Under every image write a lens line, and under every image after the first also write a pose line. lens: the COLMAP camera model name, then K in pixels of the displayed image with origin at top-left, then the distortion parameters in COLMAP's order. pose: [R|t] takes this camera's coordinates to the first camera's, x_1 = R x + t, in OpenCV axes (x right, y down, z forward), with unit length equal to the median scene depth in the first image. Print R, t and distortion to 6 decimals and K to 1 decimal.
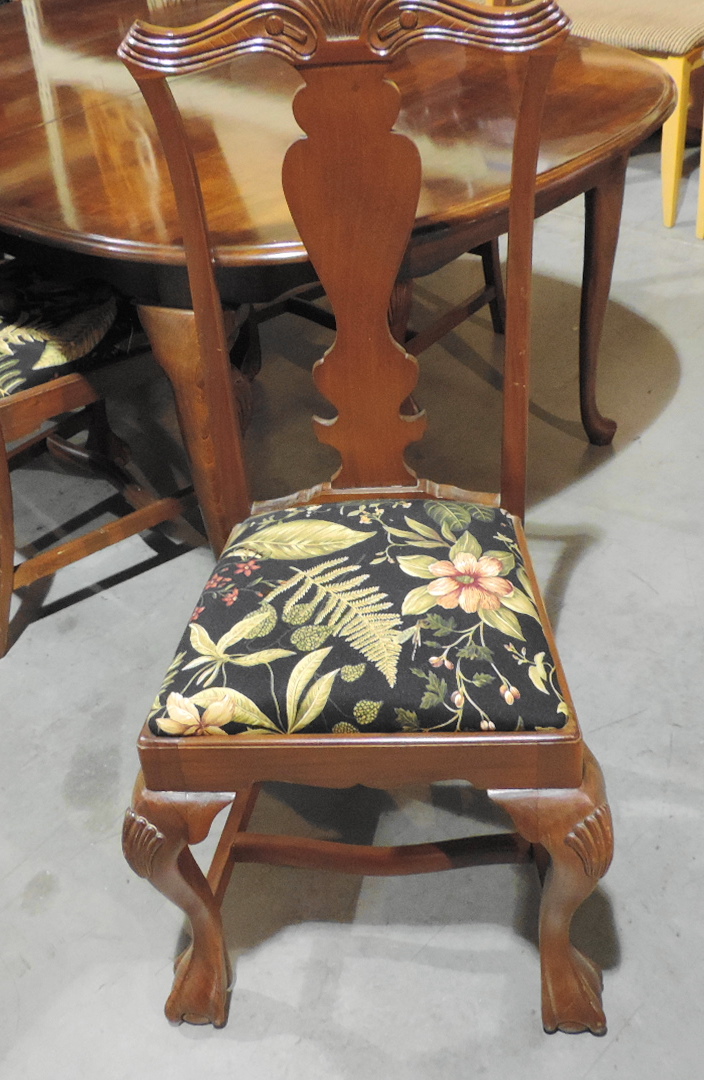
lens RADIAL K [[1359.7, 0, 320.6], [0, 1359.7, 539.3], [0, 0, 1]] dist [-0.017983, -0.006400]
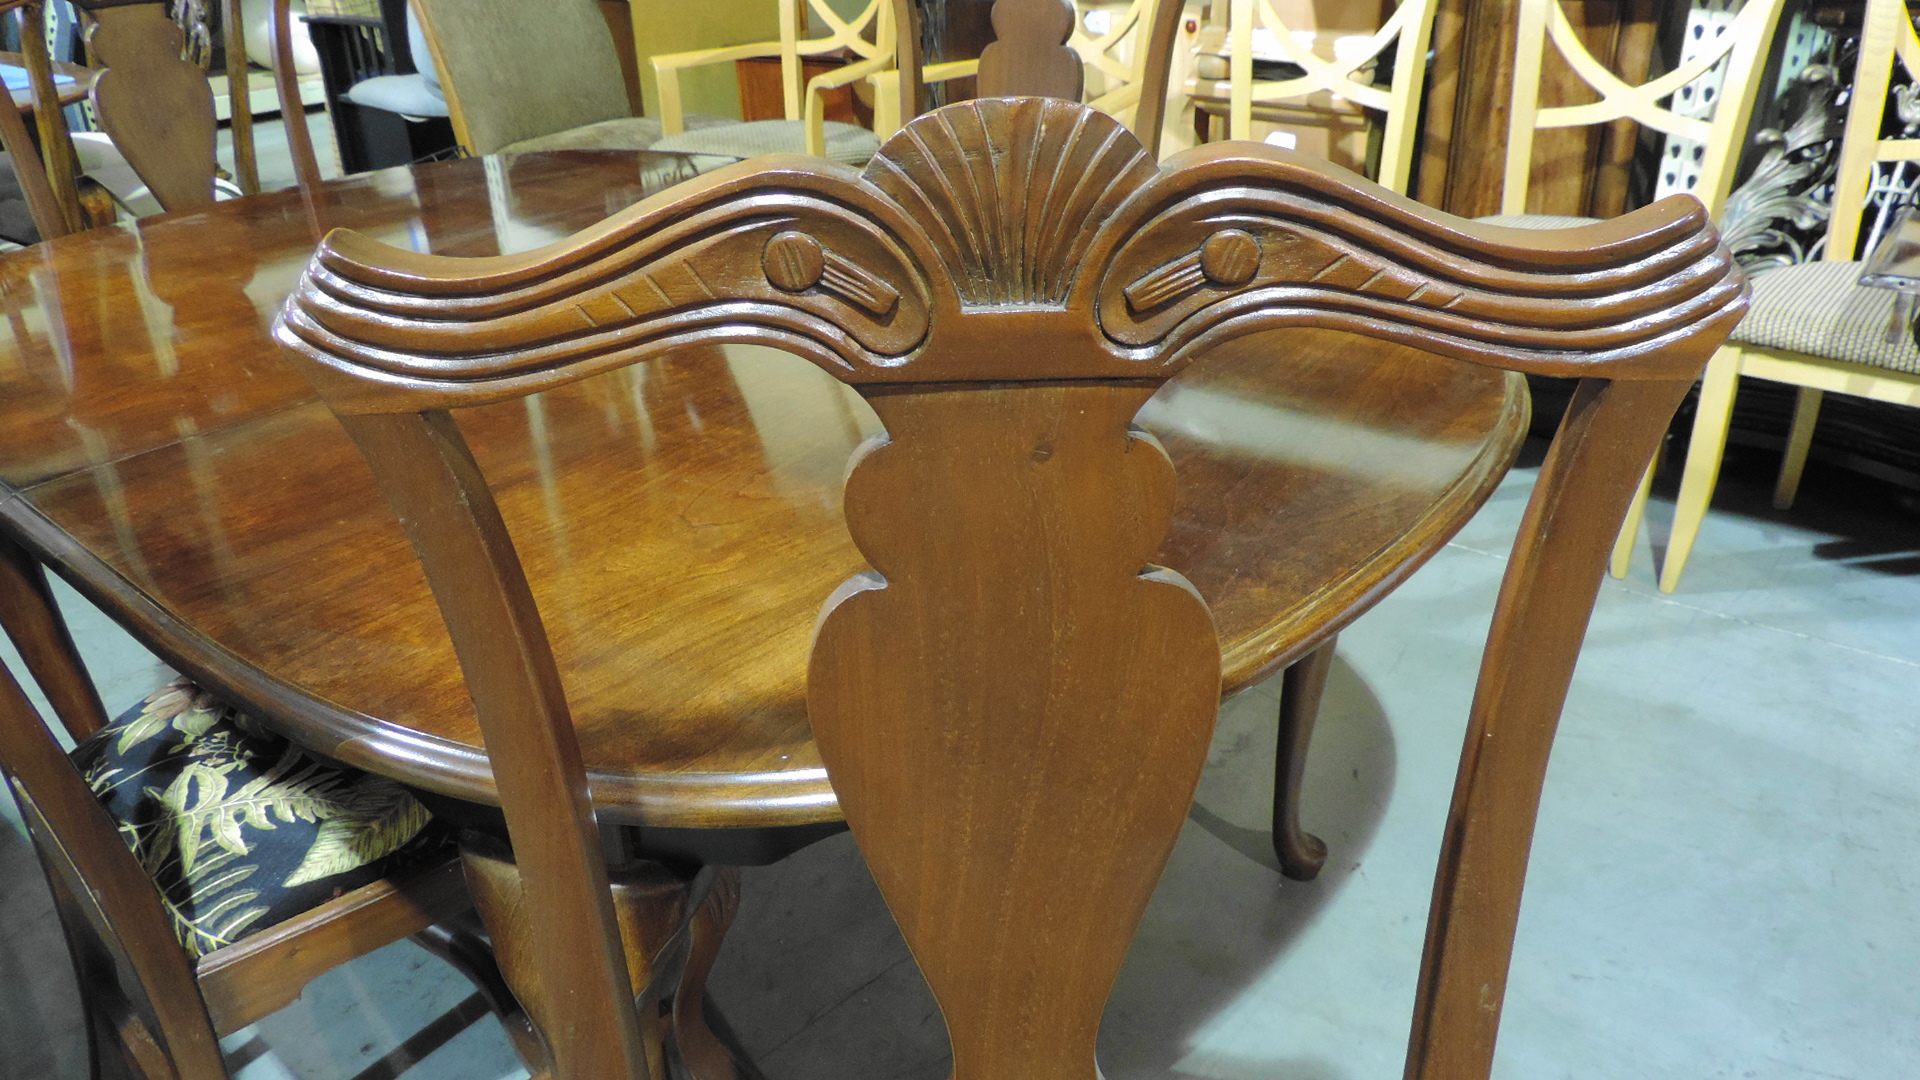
lens RADIAL K [[1392.6, 0, 964.7], [0, 1392.6, 549.4], [0, 0, 1]] dist [-0.013301, 0.002747]
pose [[0.995238, 0.010590, 0.096897, -0.023752], [0.001144, 0.992744, -0.120241, -0.260853], [-0.097467, 0.119779, 0.988005, 0.654256]]
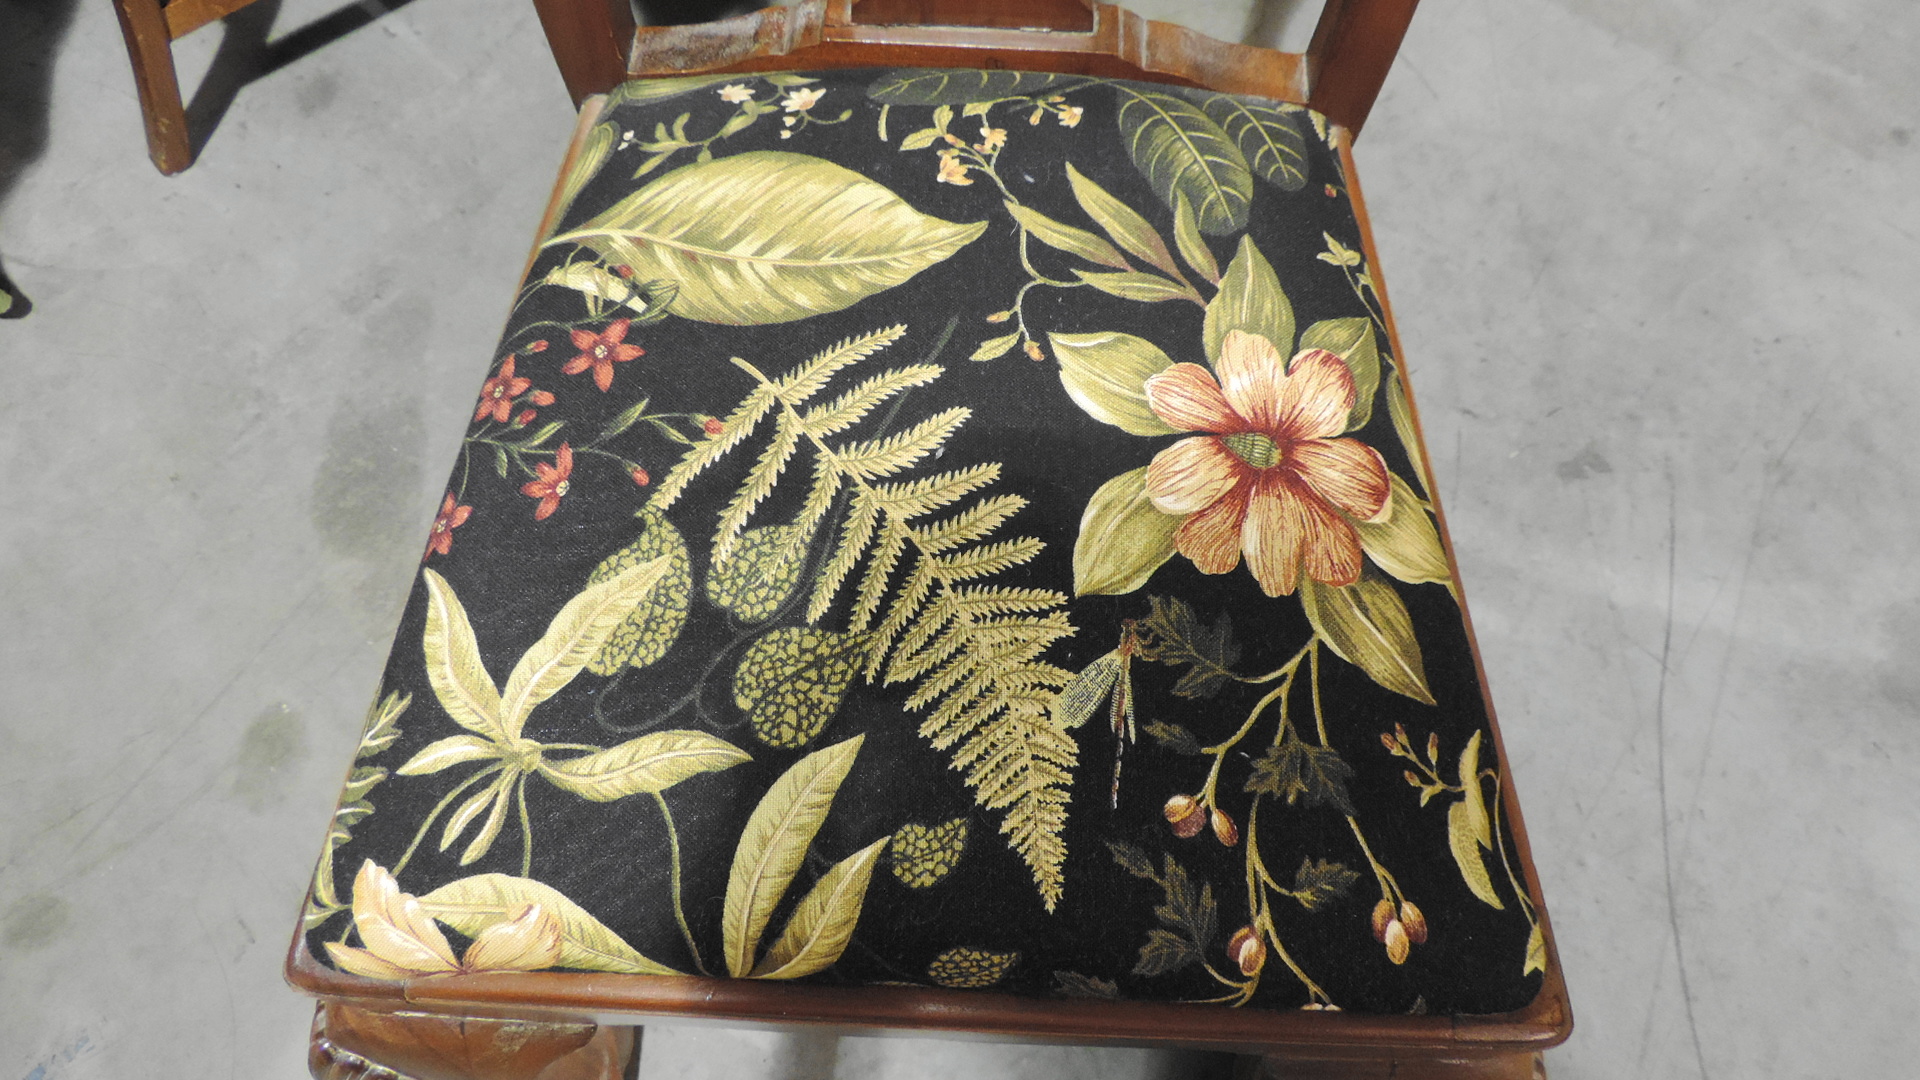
lens RADIAL K [[1392.6, 0, 964.7], [0, 1392.6, 549.4], [0, 0, 1]] dist [-0.013301, 0.002747]
pose [[0.992923, 0.000056, 0.118764, -0.006501], [-0.061758, 0.854405, 0.515924, -0.121585], [-0.101443, -0.519608, 0.848362, 0.691265]]
